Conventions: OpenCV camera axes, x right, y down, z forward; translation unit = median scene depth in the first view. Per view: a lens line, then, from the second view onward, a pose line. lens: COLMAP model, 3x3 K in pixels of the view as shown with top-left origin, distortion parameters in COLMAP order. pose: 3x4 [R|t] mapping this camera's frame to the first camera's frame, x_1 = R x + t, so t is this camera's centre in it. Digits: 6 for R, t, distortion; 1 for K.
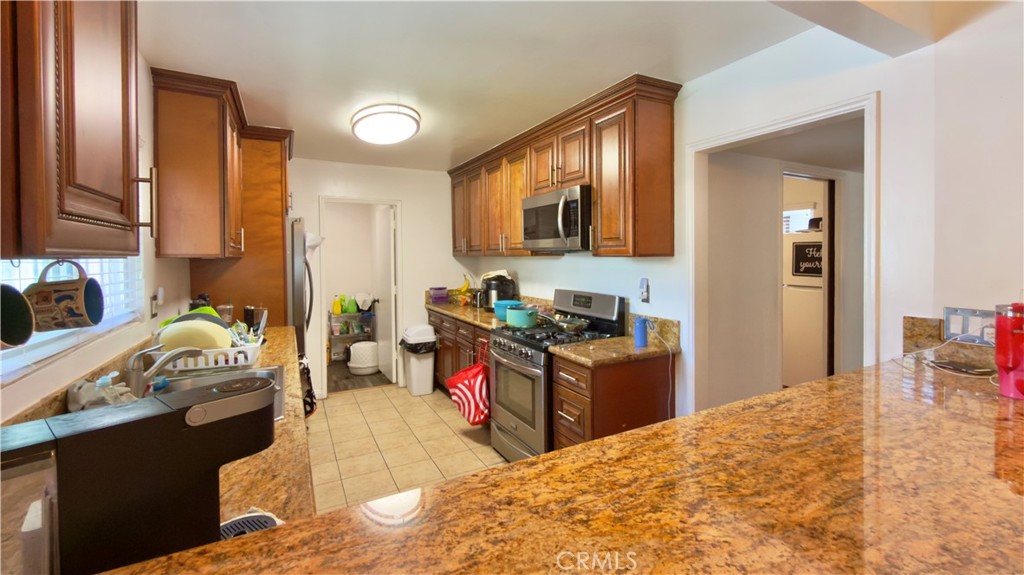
lens RADIAL K [[426.3, 0, 511.9], [0, 426.3, 261.3], [0, 0, 1]] dist [0.000582, -0.000060]
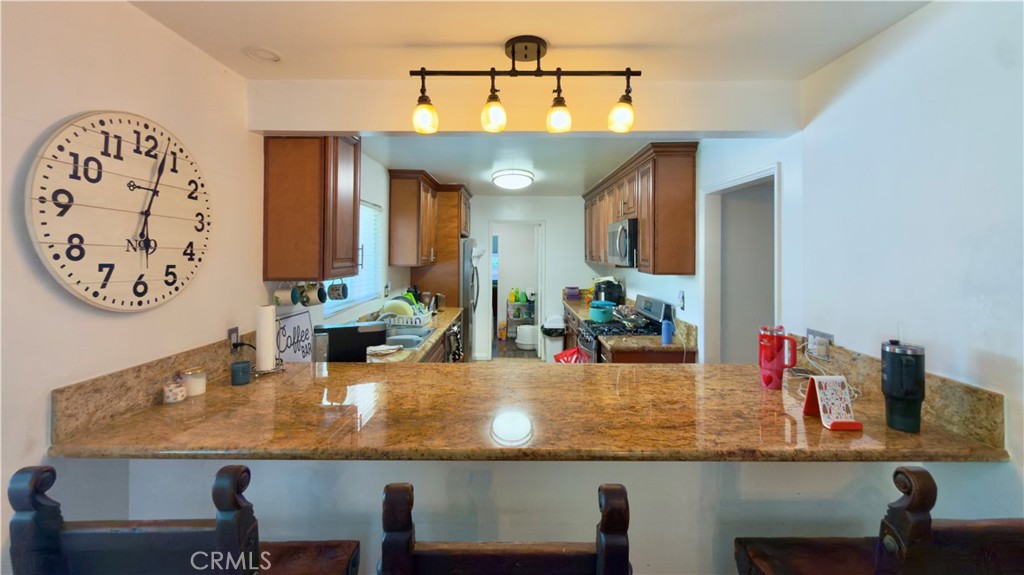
lens RADIAL K [[410.4, 0, 511.9], [0, 410.4, 248.2], [0, 0, 1]] dist [0.000235, -0.000108]
pose [[0.881698, 0.008576, -0.471737, 0.366537], [-0.018288, 0.999705, -0.016009, -0.047918], [0.471460, 0.022742, 0.881594, -0.258501]]
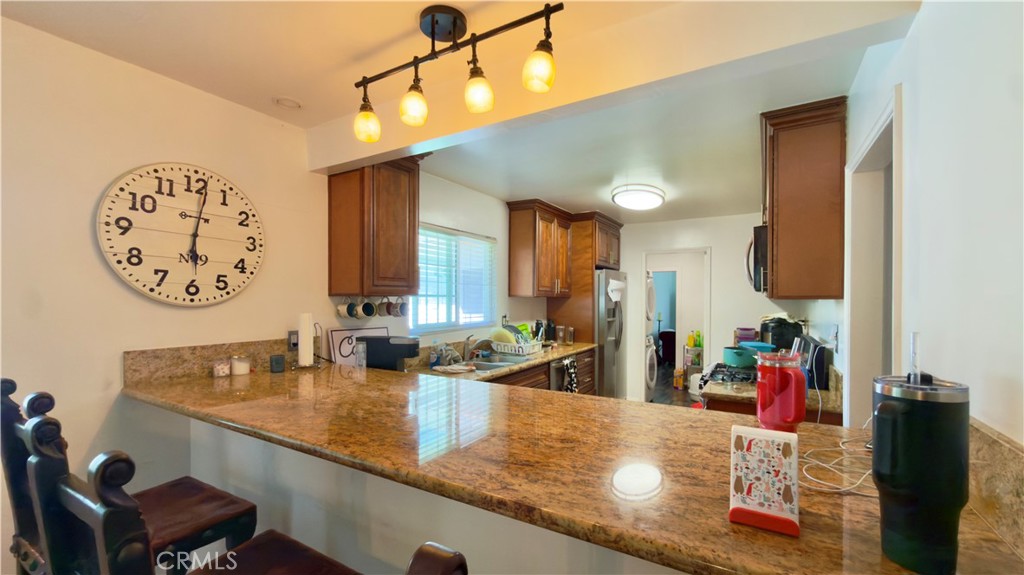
lens RADIAL K [[415.5, 0, 516.6], [0, 415.5, 300.8], [0, 0, 1]] dist [-0.000364, -0.000136]
pose [[0.521561, 0.014910, -0.853084, 0.573072], [-0.016601, 0.999835, 0.007326, -0.003073], [0.853052, 0.010341, 0.521723, 0.016335]]
